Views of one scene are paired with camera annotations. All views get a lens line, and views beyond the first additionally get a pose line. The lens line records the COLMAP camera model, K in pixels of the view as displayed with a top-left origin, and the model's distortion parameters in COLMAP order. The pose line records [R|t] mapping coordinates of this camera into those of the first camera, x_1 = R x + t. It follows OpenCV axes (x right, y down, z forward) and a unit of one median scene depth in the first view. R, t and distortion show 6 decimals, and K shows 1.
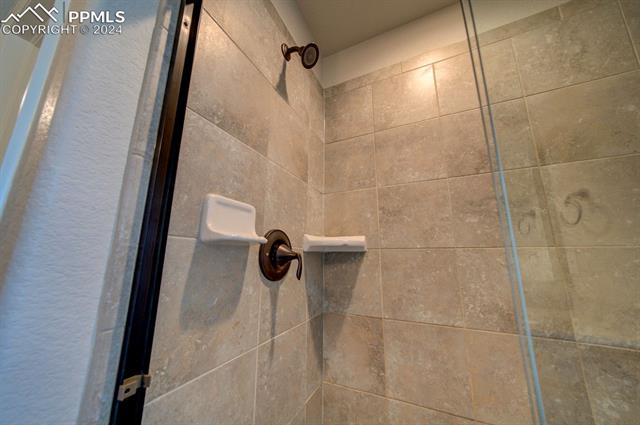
lens RADIAL K [[215.7, 0, 327.9], [0, 215.7, 217.0], [0, 0, 1]] dist [-0.001195, -0.000026]
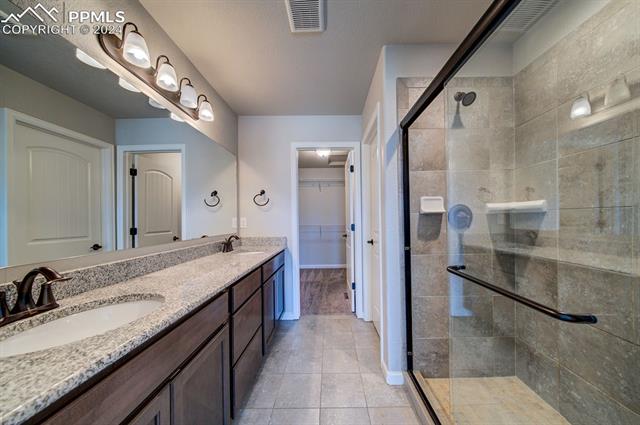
lens RADIAL K [[215.7, 0, 327.9], [0, 215.7, 217.0], [0, 0, 1]] dist [-0.001195, -0.000026]
pose [[0.409416, -0.018103, -0.912168, 0.923248], [0.188705, 0.979864, 0.065252, -0.160066], [0.892619, -0.198846, 0.404588, -0.792171]]
